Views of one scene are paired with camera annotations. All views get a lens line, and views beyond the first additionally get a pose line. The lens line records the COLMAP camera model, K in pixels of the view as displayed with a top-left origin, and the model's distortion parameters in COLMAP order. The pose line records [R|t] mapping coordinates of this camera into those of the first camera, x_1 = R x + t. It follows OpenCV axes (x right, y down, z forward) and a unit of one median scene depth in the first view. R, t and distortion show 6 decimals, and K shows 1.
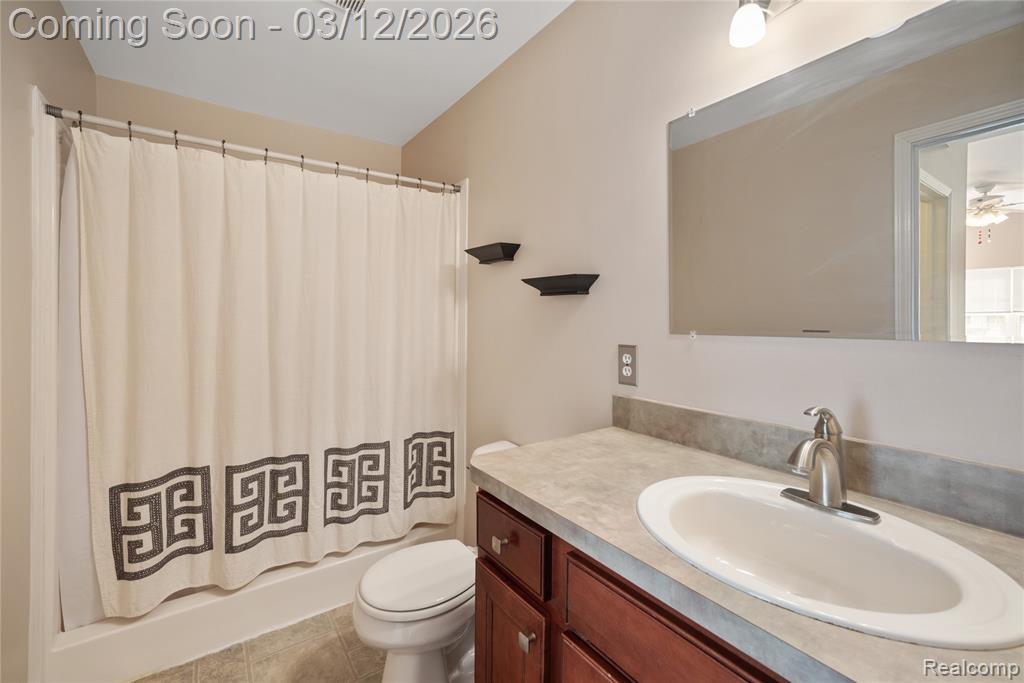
lens RADIAL K [[432.2, 0, 513.3], [0, 432.2, 328.0], [0, 0, 1]] dist [0.000619, 0.000311]
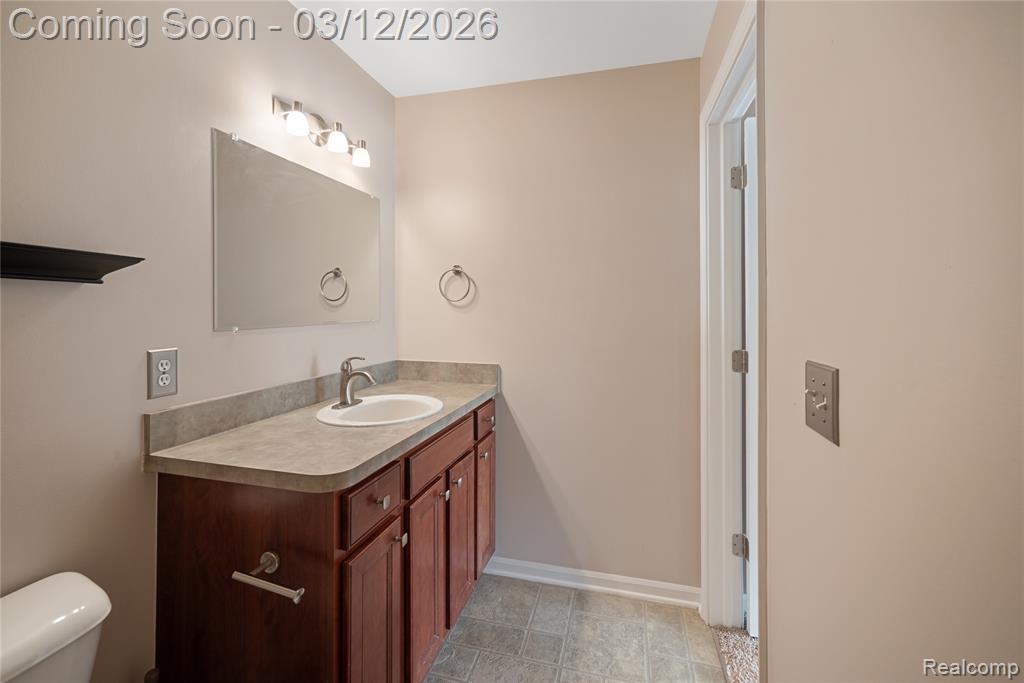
lens RADIAL K [[435.3, 0, 512.2], [0, 435.3, 305.2], [0, 0, 1]] dist [0.000061, 0.000026]
pose [[-0.644008, -0.007611, 0.764981, -0.903829], [-0.001178, 0.999959, 0.008958, -0.060667], [-0.765018, 0.004868, -0.643990, 1.120274]]
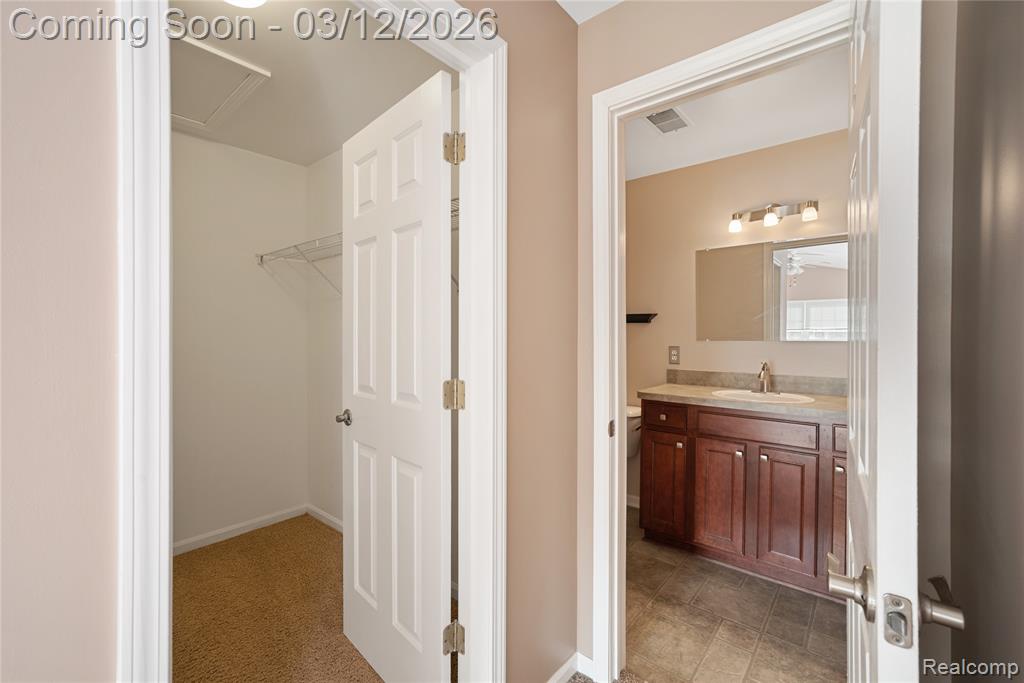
lens RADIAL K [[434.1, 0, 515.3], [0, 434.1, 352.0], [0, 0, 1]] dist [0.000563, 0.000222]
pose [[0.963973, -0.023863, 0.264929, -1.226231], [0.015137, 0.999275, 0.034932, -0.022793], [-0.265571, -0.029663, 0.963635, -1.030187]]
